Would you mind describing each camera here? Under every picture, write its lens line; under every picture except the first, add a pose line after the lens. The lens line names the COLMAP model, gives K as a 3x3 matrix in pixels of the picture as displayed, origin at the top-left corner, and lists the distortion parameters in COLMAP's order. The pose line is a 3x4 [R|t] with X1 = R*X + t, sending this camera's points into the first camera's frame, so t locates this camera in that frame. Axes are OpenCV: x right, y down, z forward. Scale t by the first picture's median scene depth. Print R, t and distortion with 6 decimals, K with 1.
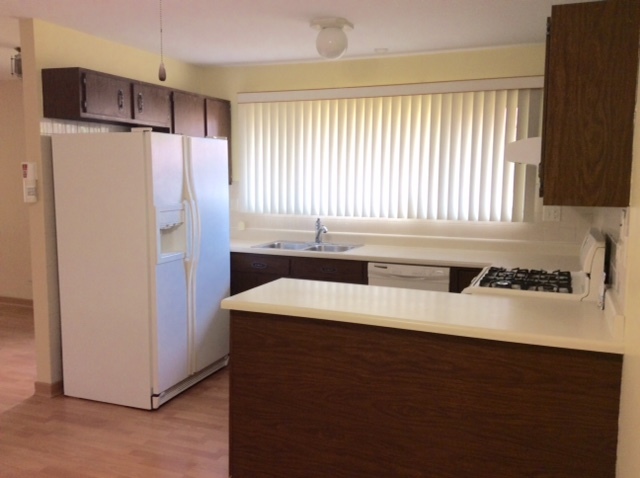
lens RADIAL K [[590.8, 0, 320.0], [0, 590.8, 239.0], [0, 0, 1]] dist [0.183811, -0.361952]
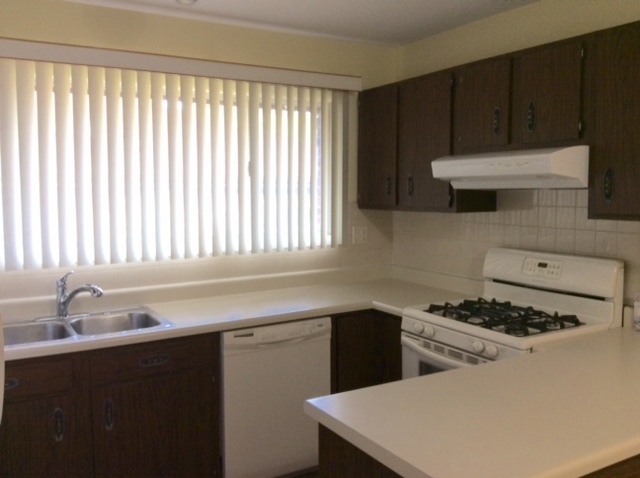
lens RADIAL K [[590.8, 0, 320.0], [0, 590.8, 239.0], [0, 0, 1]] dist [0.183811, -0.361952]
pose [[0.591057, -0.081239, 0.802528, -0.350751], [0.101701, 0.994481, 0.025768, -0.064089], [-0.800193, 0.066387, 0.596057, 0.523597]]
